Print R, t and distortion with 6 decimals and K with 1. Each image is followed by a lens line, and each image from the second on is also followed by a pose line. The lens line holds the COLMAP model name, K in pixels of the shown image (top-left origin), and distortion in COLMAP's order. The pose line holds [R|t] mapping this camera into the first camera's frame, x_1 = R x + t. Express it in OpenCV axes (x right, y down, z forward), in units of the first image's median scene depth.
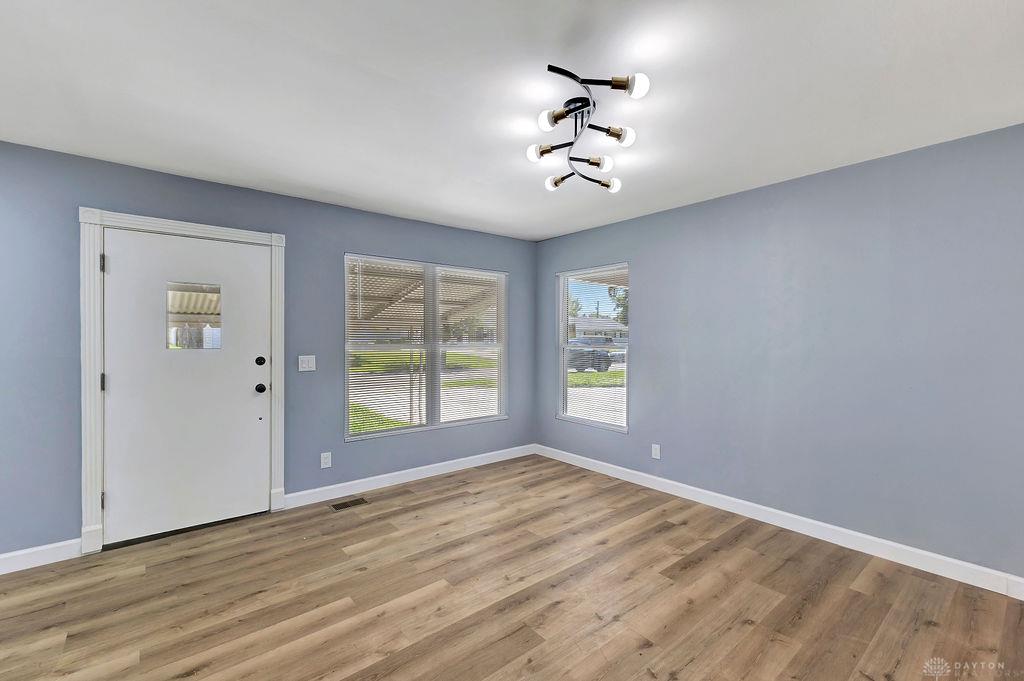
lens RADIAL K [[448.1, 0, 503.1], [0, 448.1, 339.4], [0, 0, 1]] dist [0.003890, 0.000199]
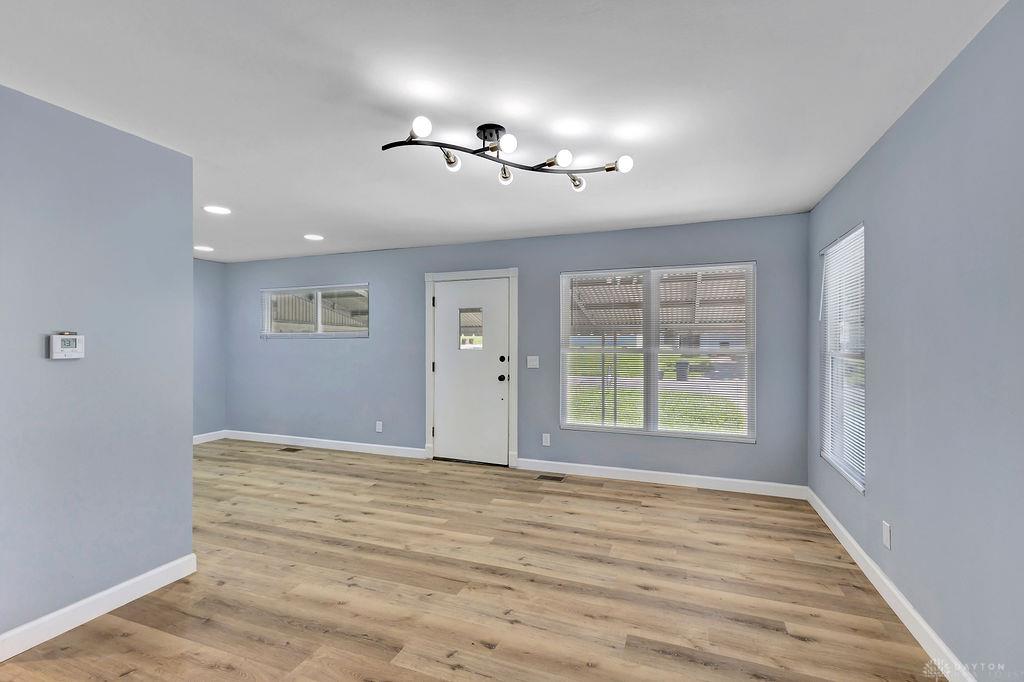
lens RADIAL K [[448.1, 0, 502.8], [0, 448.1, 342.4], [0, 0, 1]] dist [0.003890, 0.000199]
pose [[0.485885, 0.000402, -0.874023, 0.707510], [-0.002074, 0.999998, -0.000693, -0.002986], [0.874021, 0.002150, 0.485884, 0.307333]]
